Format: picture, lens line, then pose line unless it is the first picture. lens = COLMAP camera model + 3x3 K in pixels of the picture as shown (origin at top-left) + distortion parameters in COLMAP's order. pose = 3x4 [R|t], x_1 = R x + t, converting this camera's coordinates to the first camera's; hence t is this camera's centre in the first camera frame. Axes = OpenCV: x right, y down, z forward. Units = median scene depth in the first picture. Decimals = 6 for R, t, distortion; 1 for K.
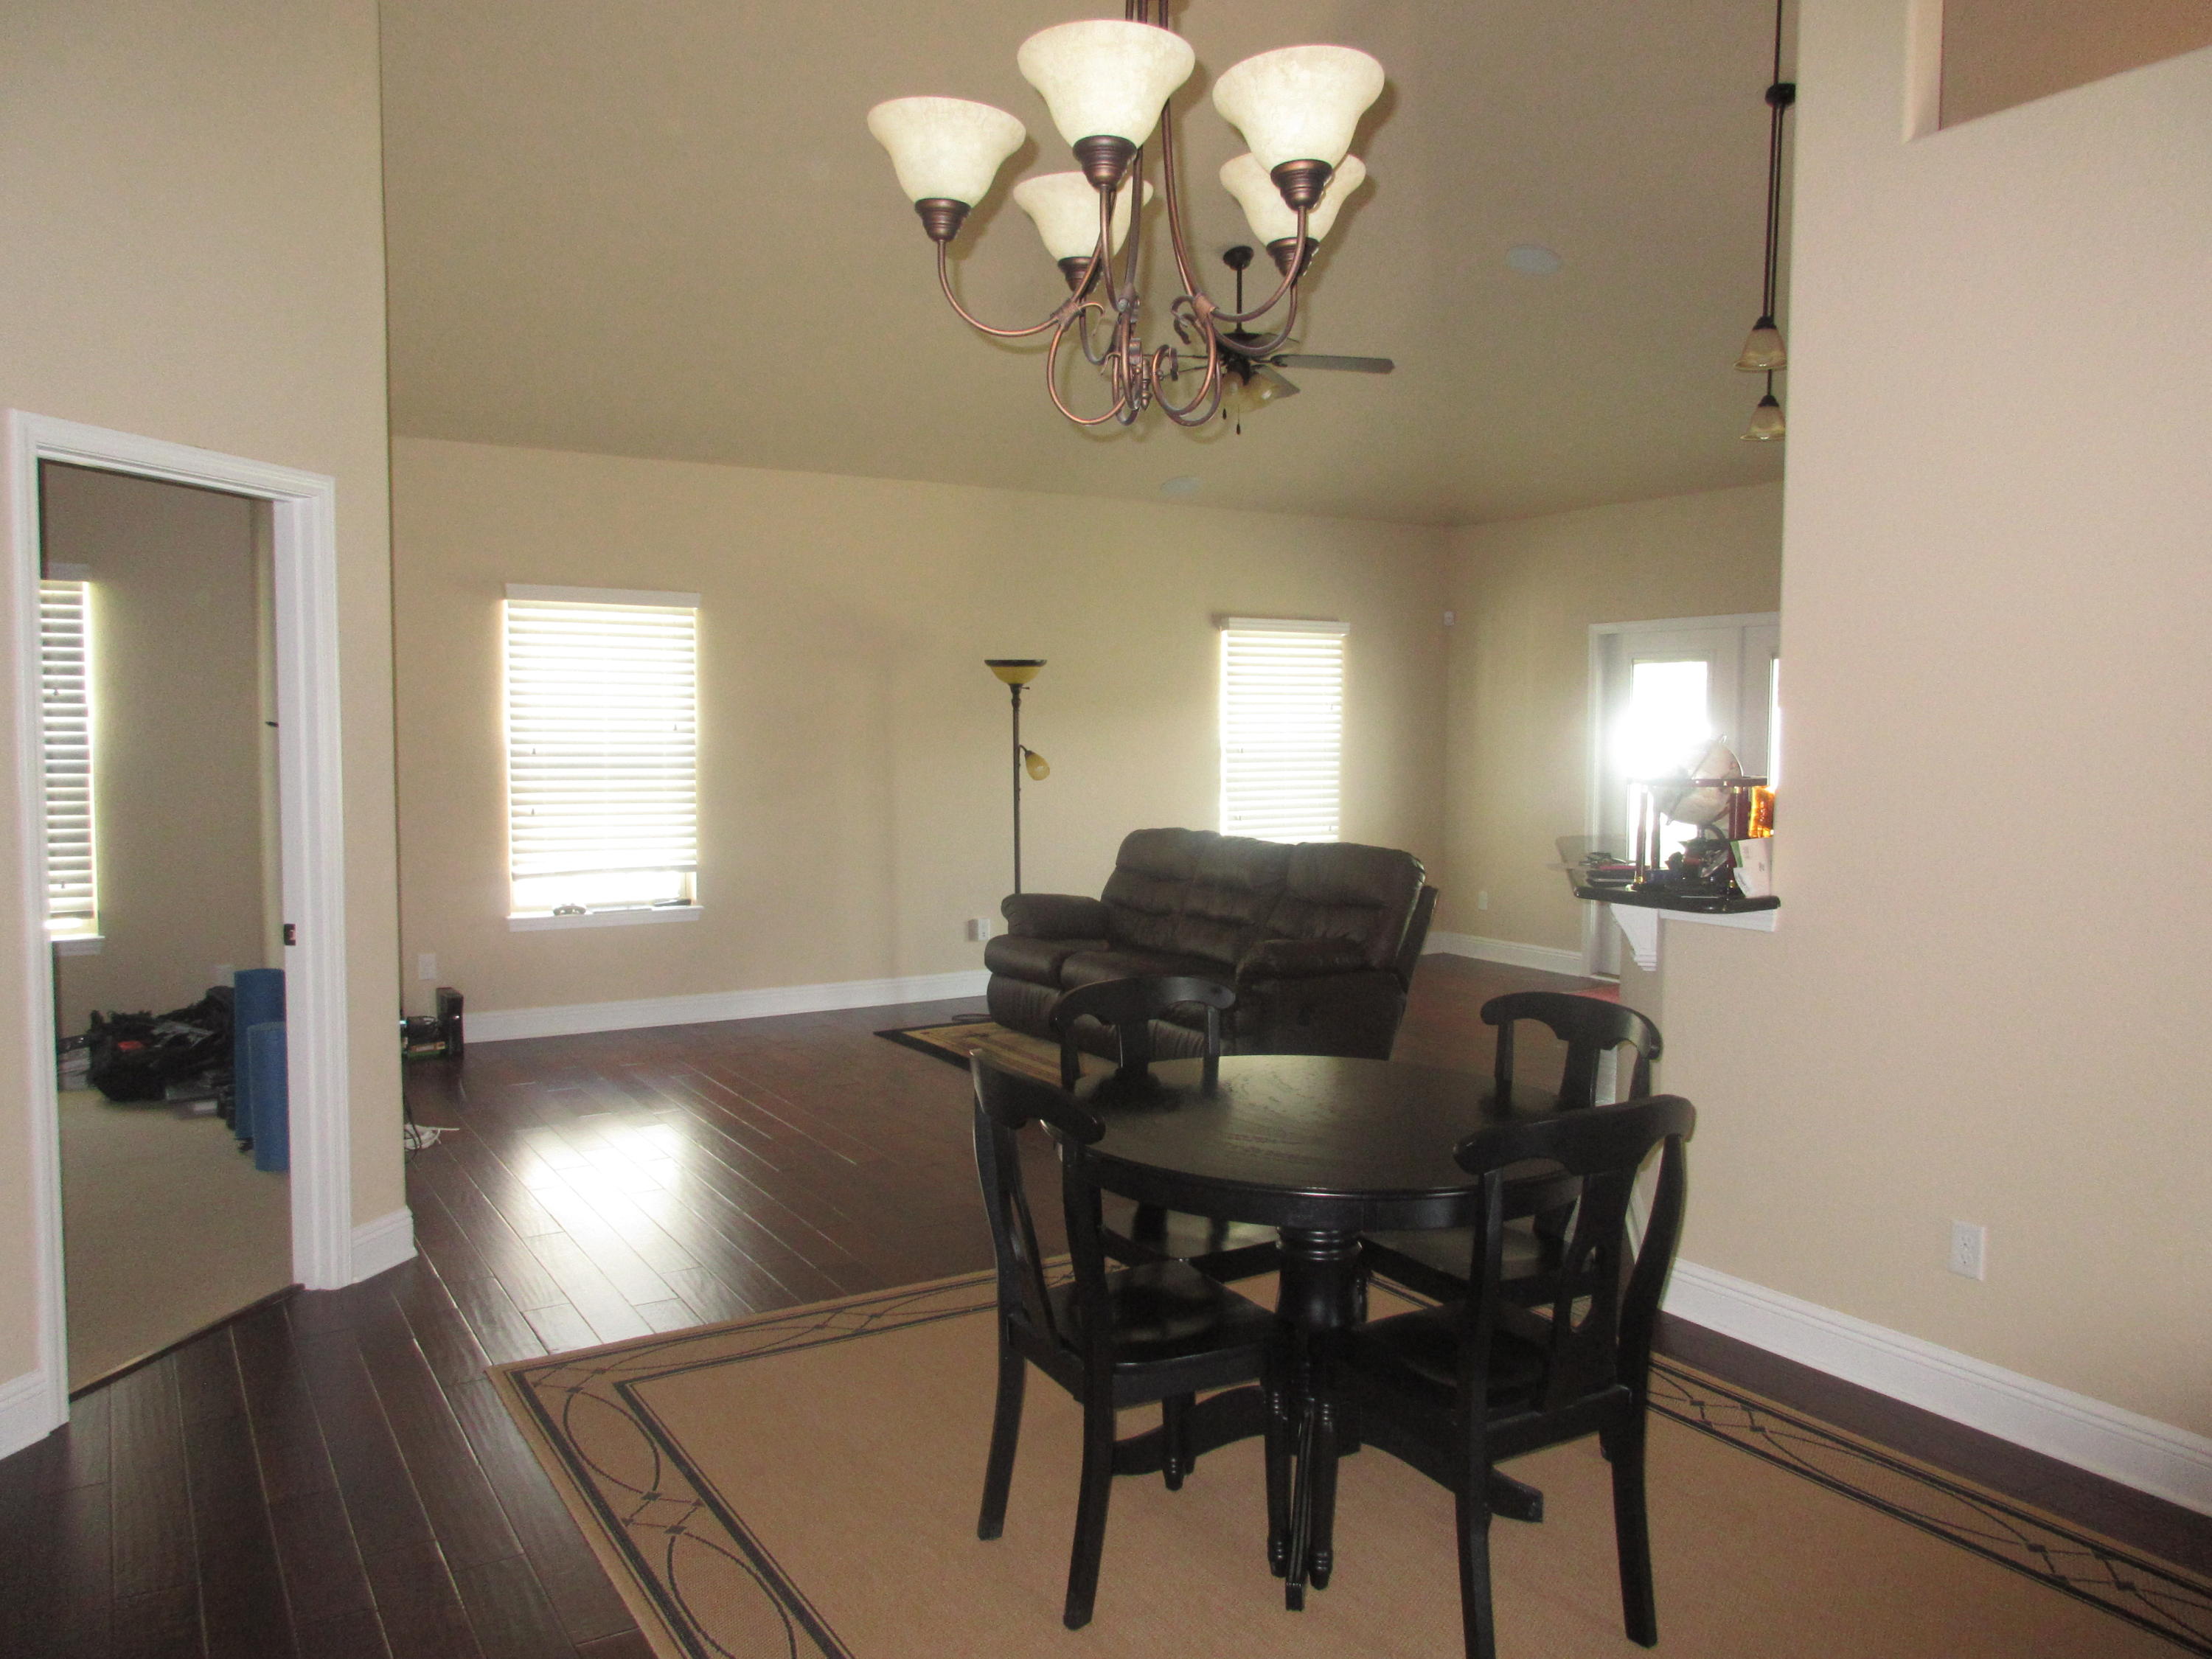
lens RADIAL K [[1646.2, 0, 1106.0], [0, 1646.2, 829.5], [0, 0, 1]] dist [-0.002052, -0.000143]
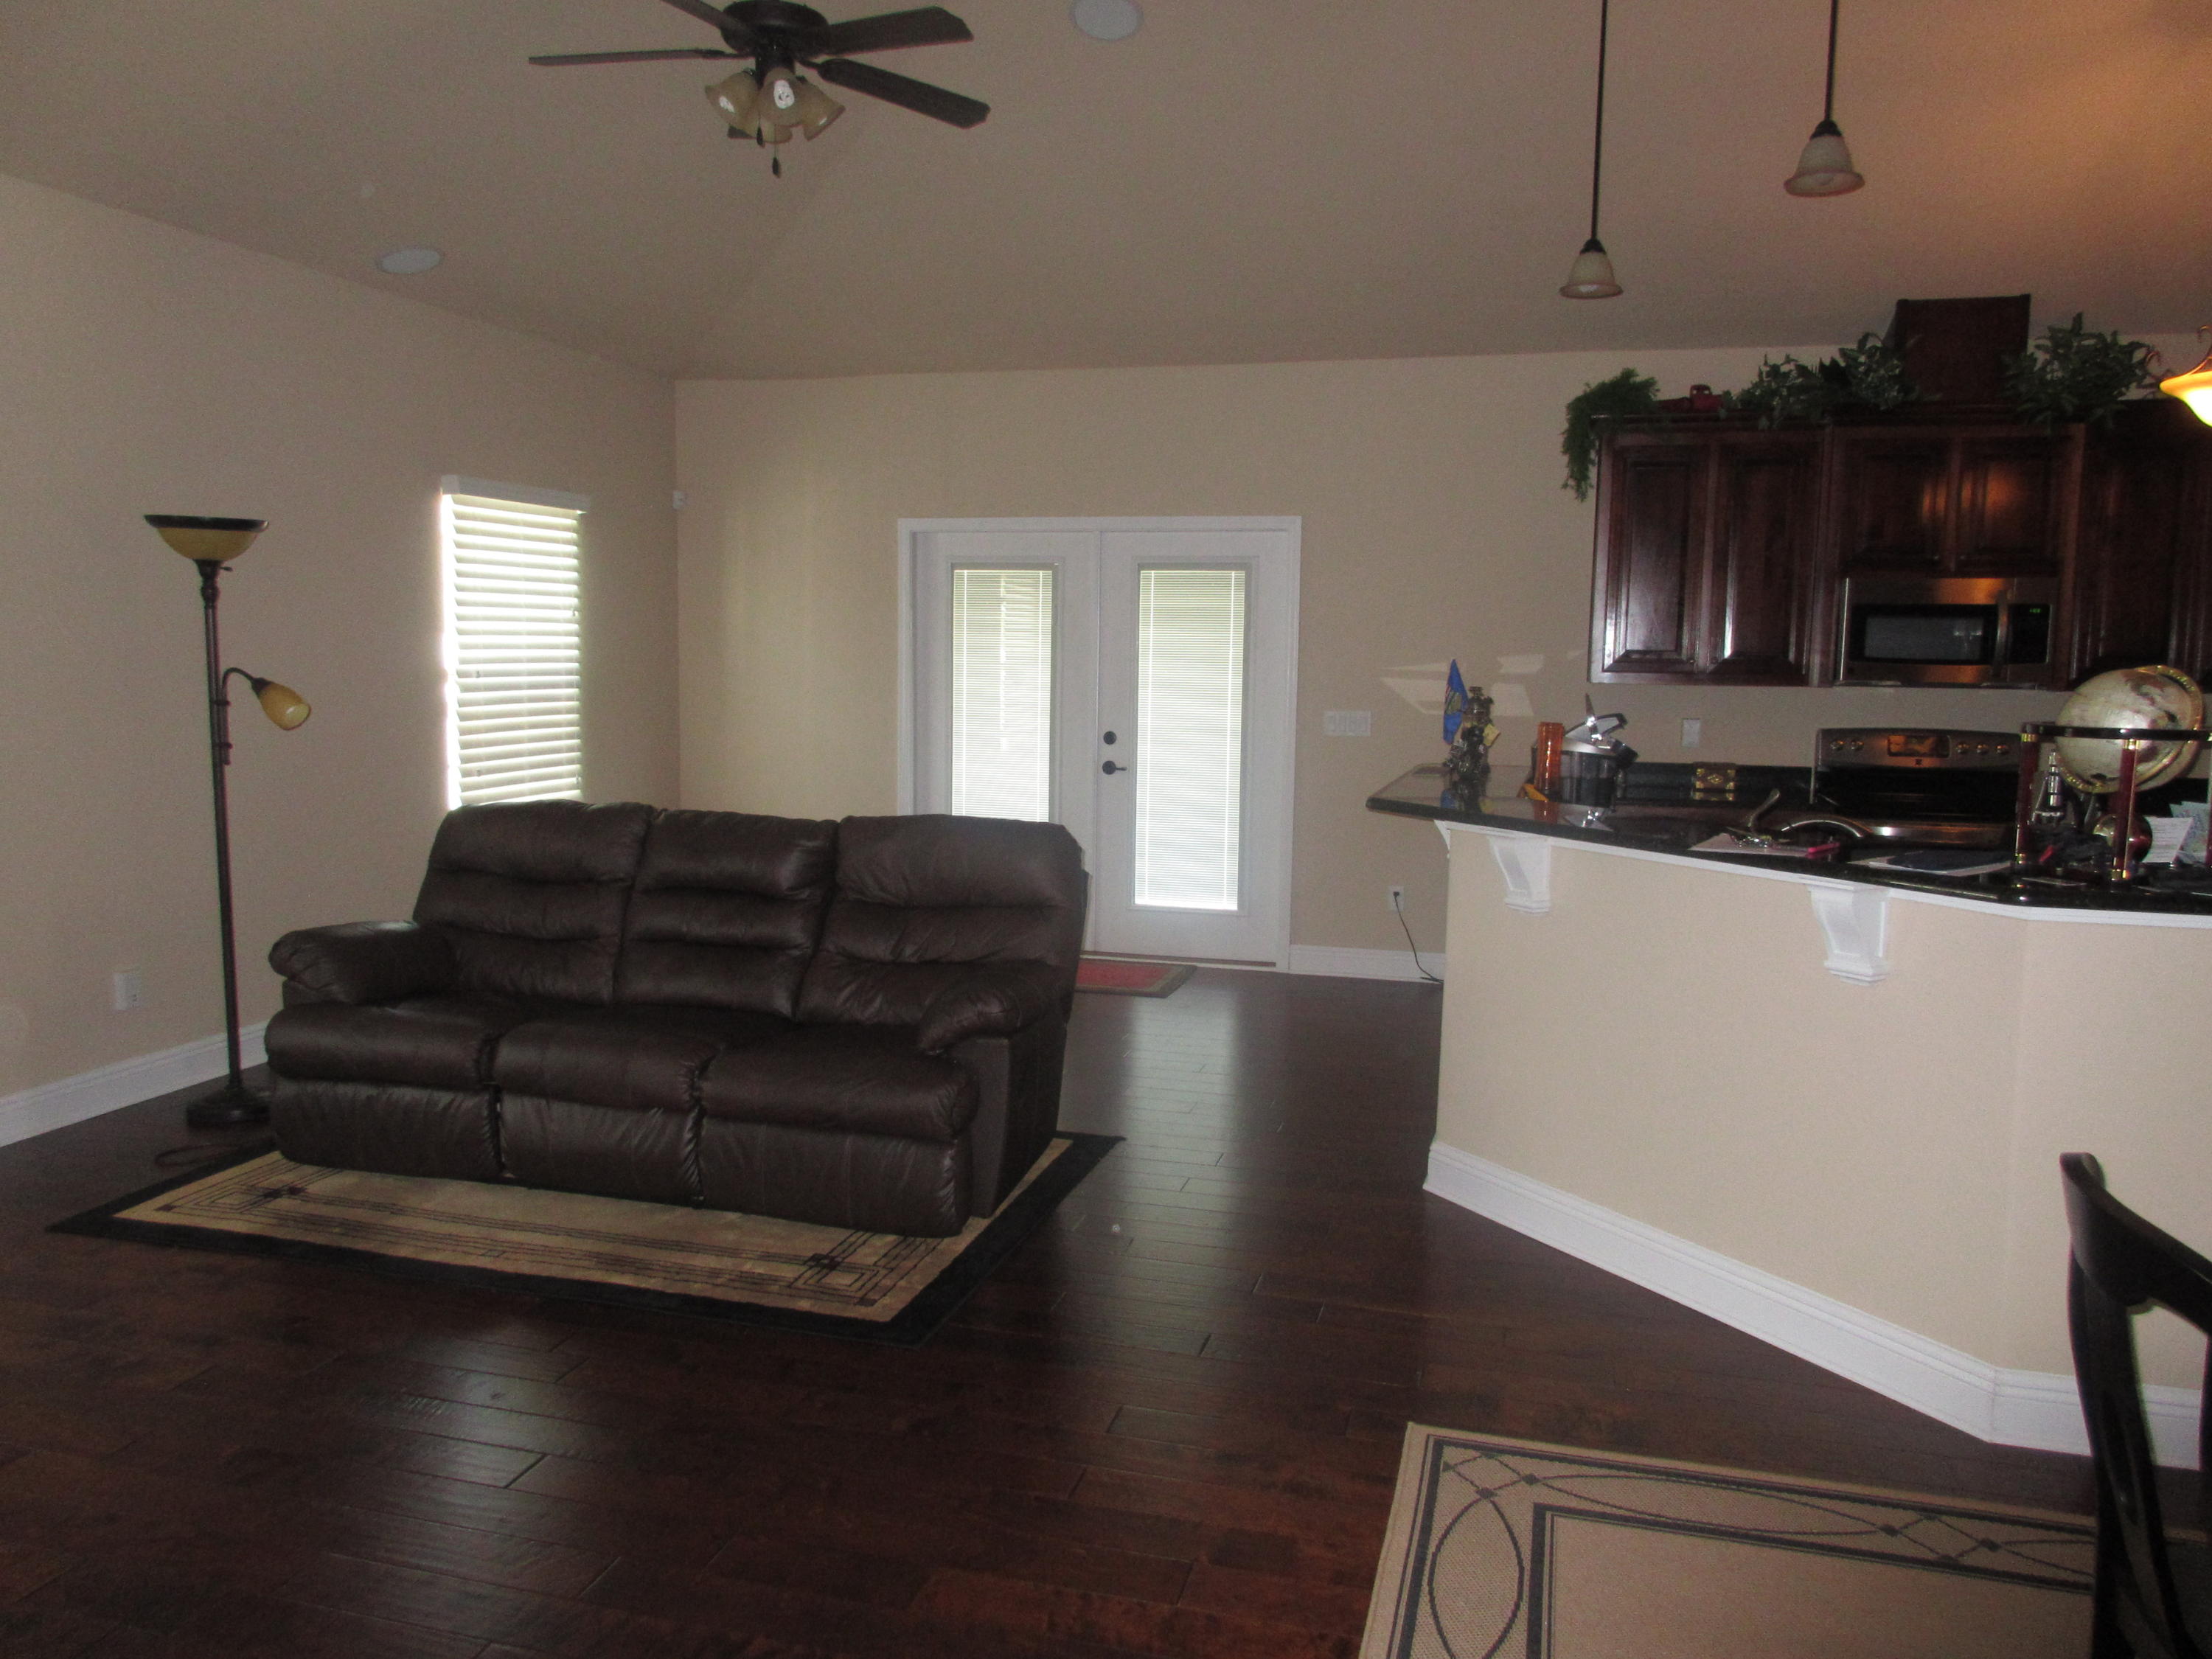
lens RADIAL K [[1646.2, 0, 1106.0], [0, 1646.2, 829.5], [0, 0, 1]] dist [-0.002052, -0.000143]
pose [[0.730067, -0.066653, 0.680117, -0.222225], [0.029706, 0.997387, 0.065858, -0.023723], [-0.682729, -0.027877, 0.730140, 0.368297]]
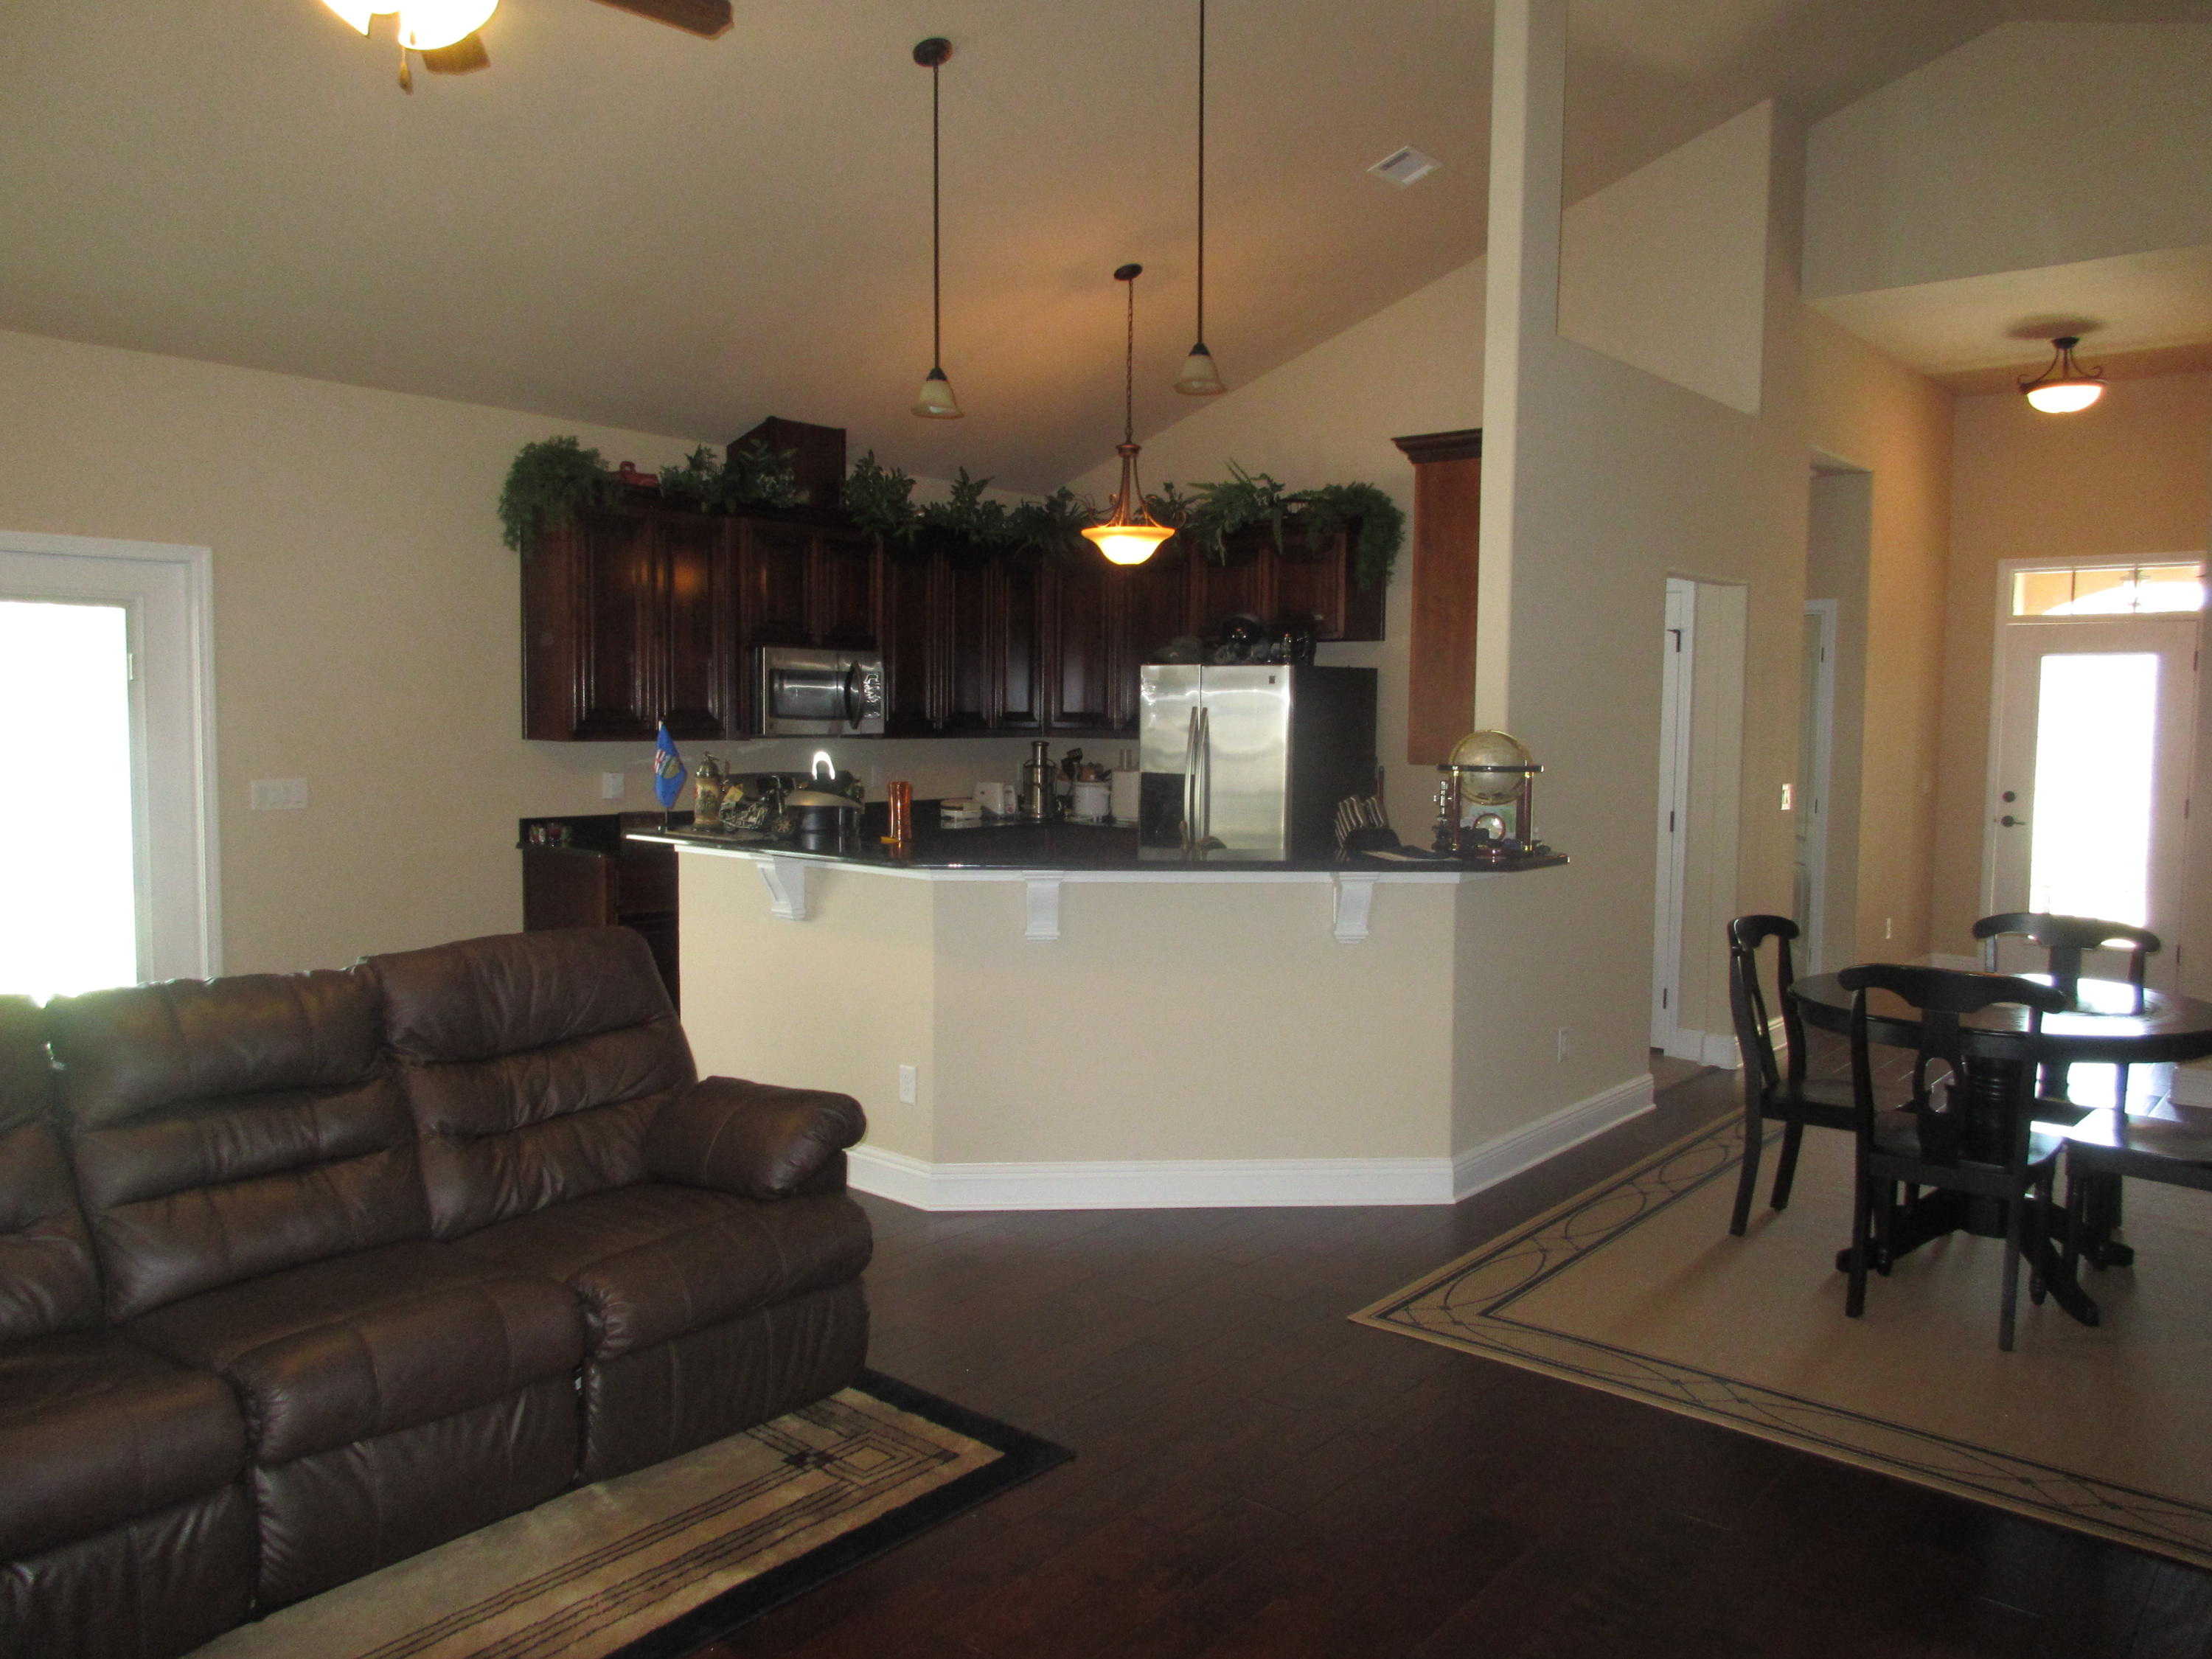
lens RADIAL K [[1646.2, 0, 1106.0], [0, 1646.2, 829.5], [0, 0, 1]] dist [-0.002052, -0.000143]
pose [[-0.331653, -0.076205, 0.940319, -0.352302], [0.043974, 0.994400, 0.096097, -0.057497], [-0.942376, 0.073220, -0.326444, 0.802563]]
